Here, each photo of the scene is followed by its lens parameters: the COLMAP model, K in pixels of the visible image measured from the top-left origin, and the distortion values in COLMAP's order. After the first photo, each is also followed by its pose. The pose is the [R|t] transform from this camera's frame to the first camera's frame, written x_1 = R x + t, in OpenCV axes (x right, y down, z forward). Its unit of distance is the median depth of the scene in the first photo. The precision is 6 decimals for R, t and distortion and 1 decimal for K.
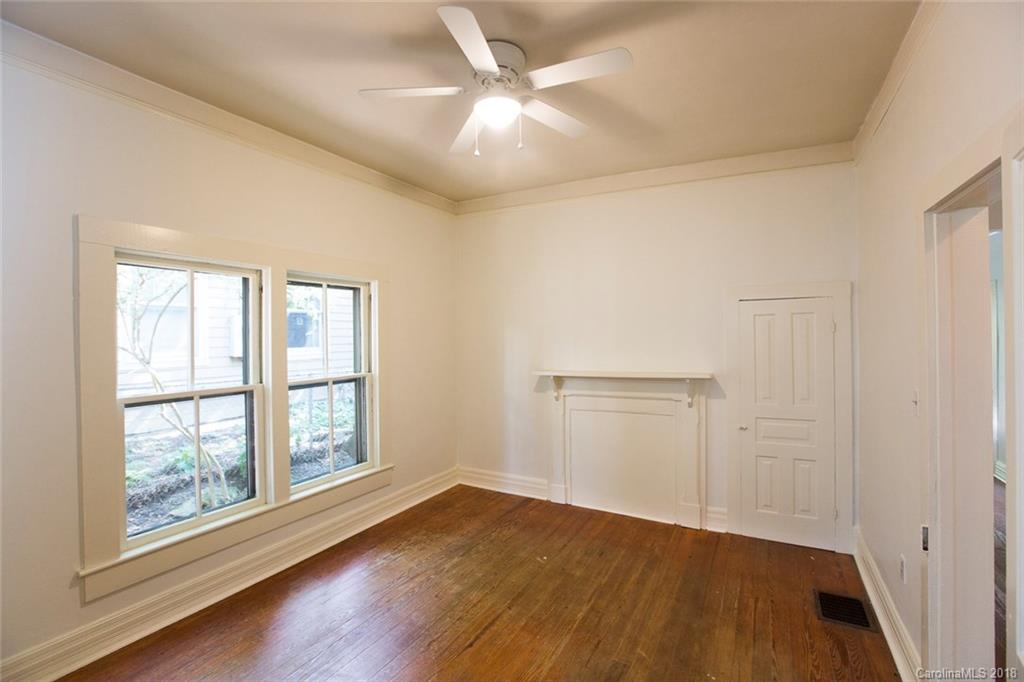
lens RADIAL K [[484.3, 0, 512.0], [0, 484.3, 341.0], [0, 0, 1]] dist [-0.023715, 0.017999]
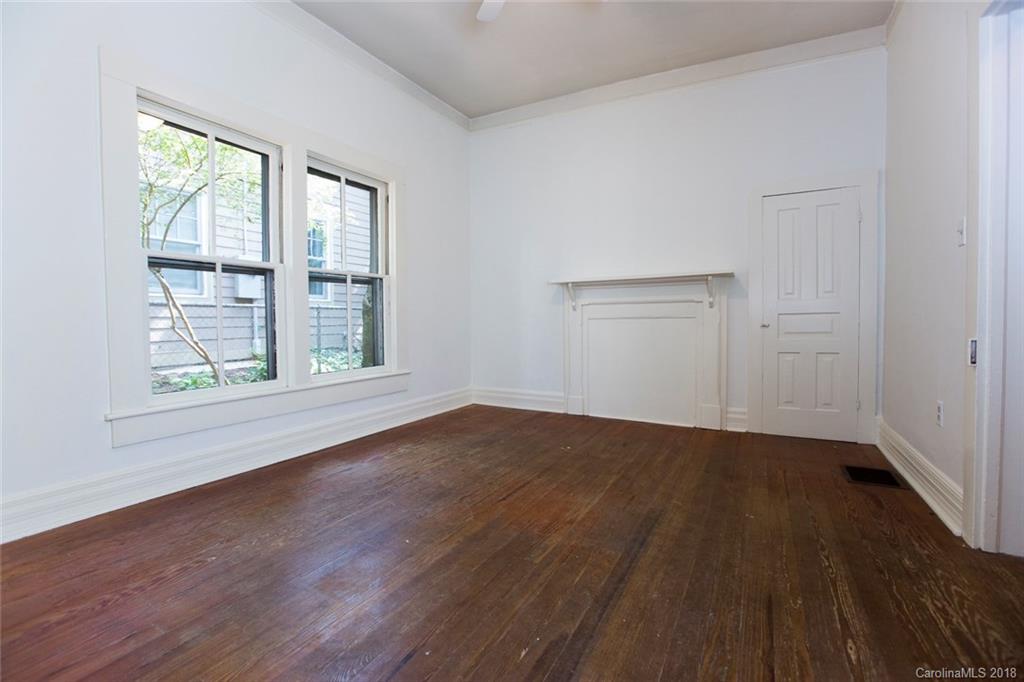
lens RADIAL K [[484.3, 0, 512.0], [0, 484.3, 341.0], [0, 0, 1]] dist [-0.023715, 0.017999]
pose [[0.999907, 0.003393, 0.013217, -0.063815], [-0.003621, 0.999844, 0.017296, 0.221890], [-0.013156, -0.017343, 0.999763, 0.011484]]
